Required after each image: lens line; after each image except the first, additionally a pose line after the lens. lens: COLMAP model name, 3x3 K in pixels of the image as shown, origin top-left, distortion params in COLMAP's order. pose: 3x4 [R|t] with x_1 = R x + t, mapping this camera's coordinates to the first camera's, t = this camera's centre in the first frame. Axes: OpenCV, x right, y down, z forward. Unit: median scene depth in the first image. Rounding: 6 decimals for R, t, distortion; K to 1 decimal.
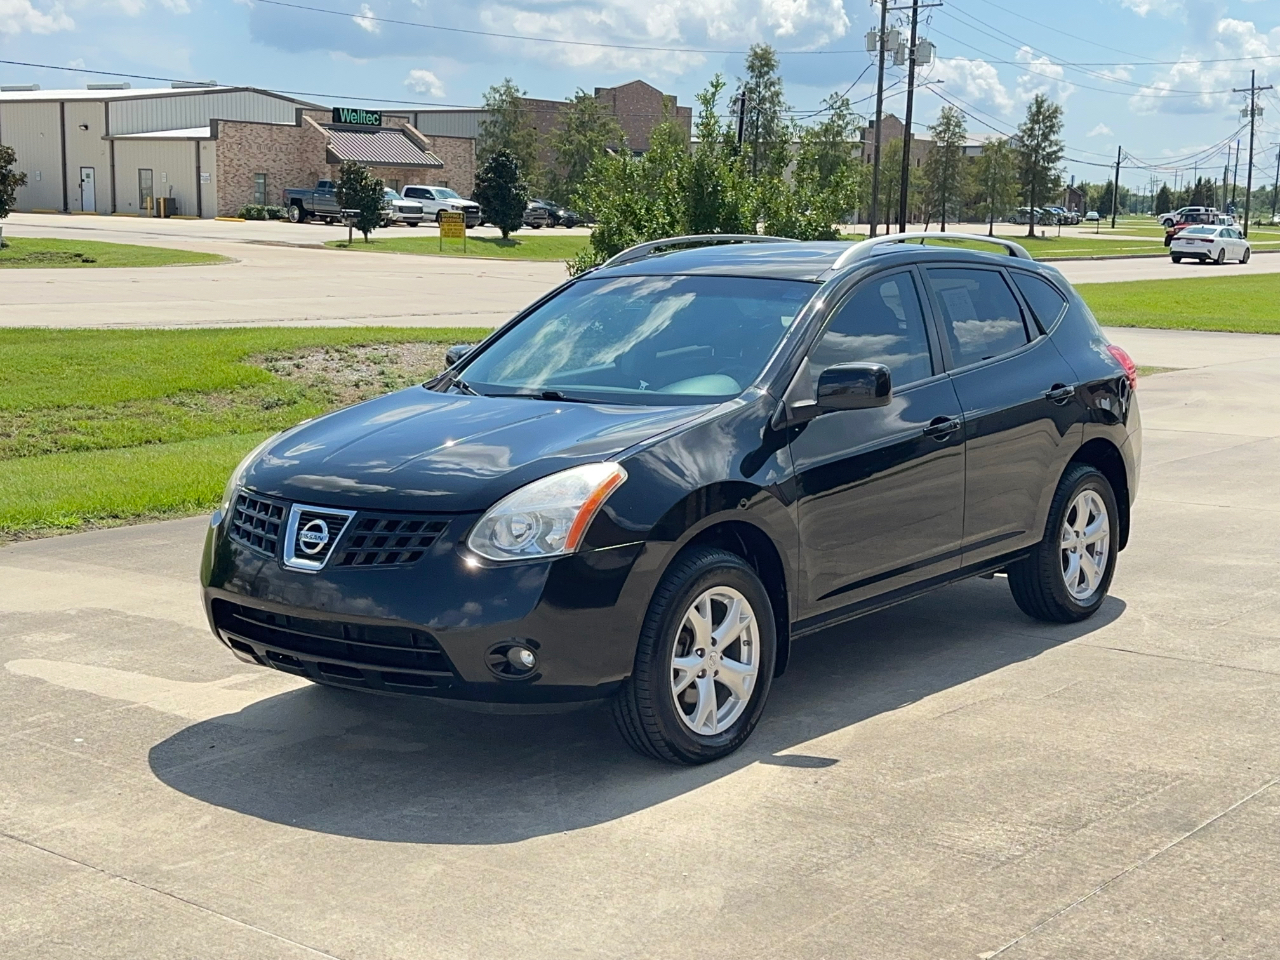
lens RADIAL K [[1758.5, 0, 640.0], [0, 1758.5, 480.0], [0, 0, 1]] dist [0.189160, -0.377981]
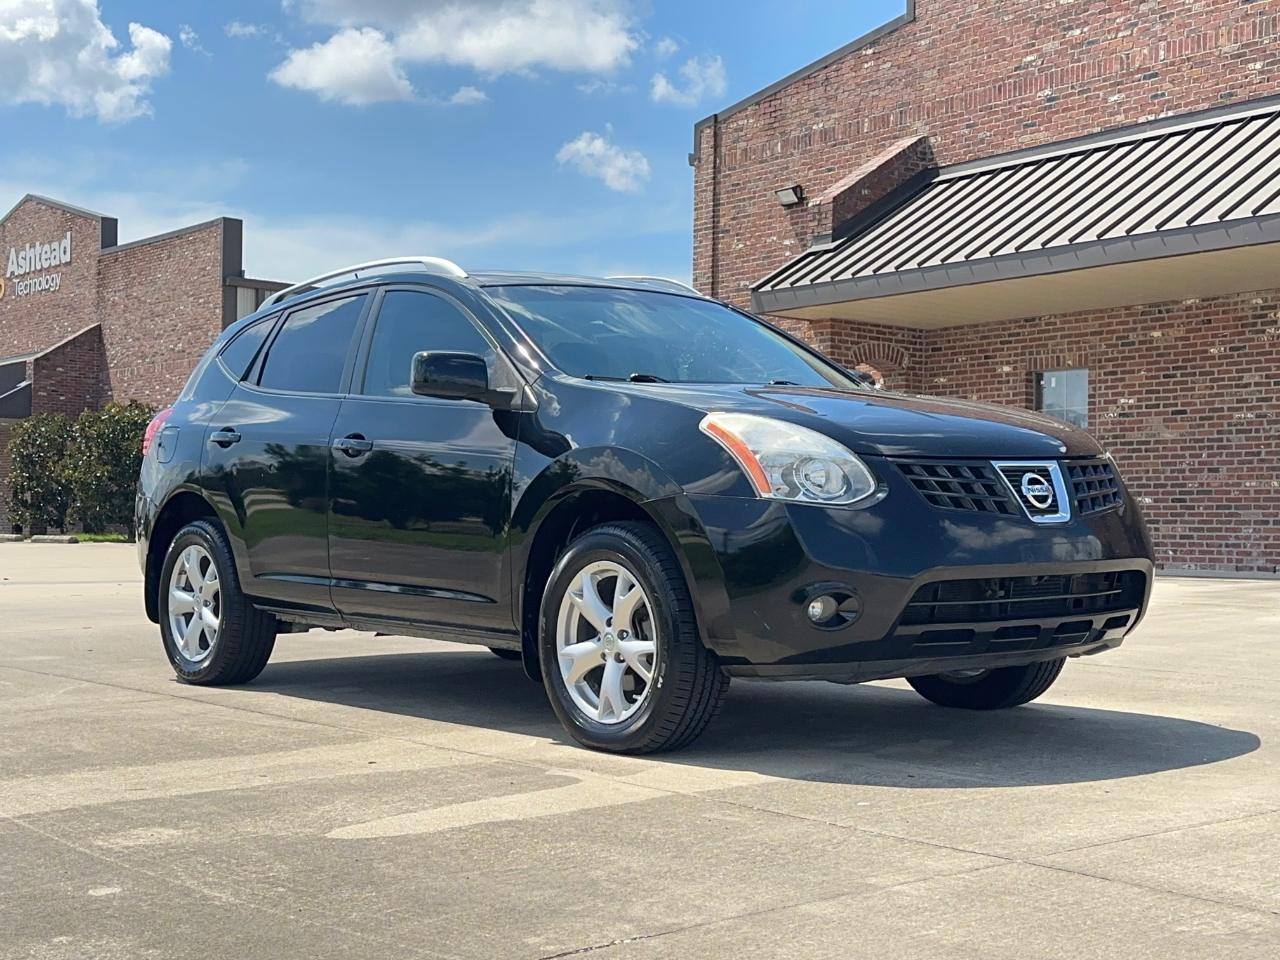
lens RADIAL K [[1758.5, 0, 640.0], [0, 1758.5, 480.0], [0, 0, 1]] dist [0.189160, -0.377981]
pose [[0.207696, 0.011131, 0.978130, -0.961094], [0.141175, 0.989126, -0.041233, 0.030015], [-0.967952, 0.146652, 0.203866, 0.852233]]
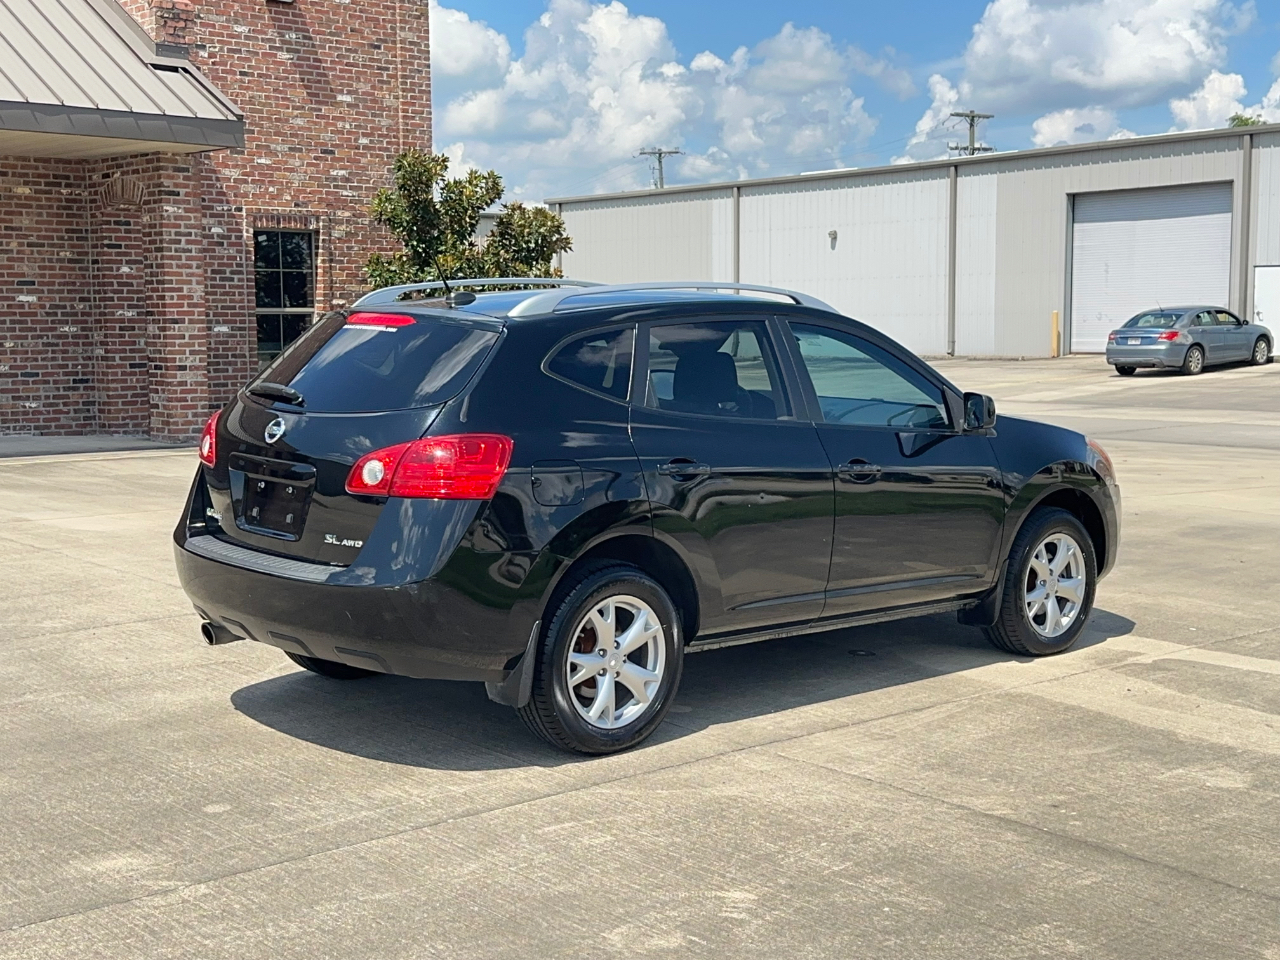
lens RADIAL K [[1752.6, 0, 625.0], [0, 1752.6, 481.3], [0, 0, 1]] dist [0.201647, -0.397171]
pose [[-0.988733, -0.030564, 0.146535, -0.056054], [0.006276, 0.969609, 0.244580, -0.312593], [-0.149557, 0.242744, -0.958492, 2.273410]]
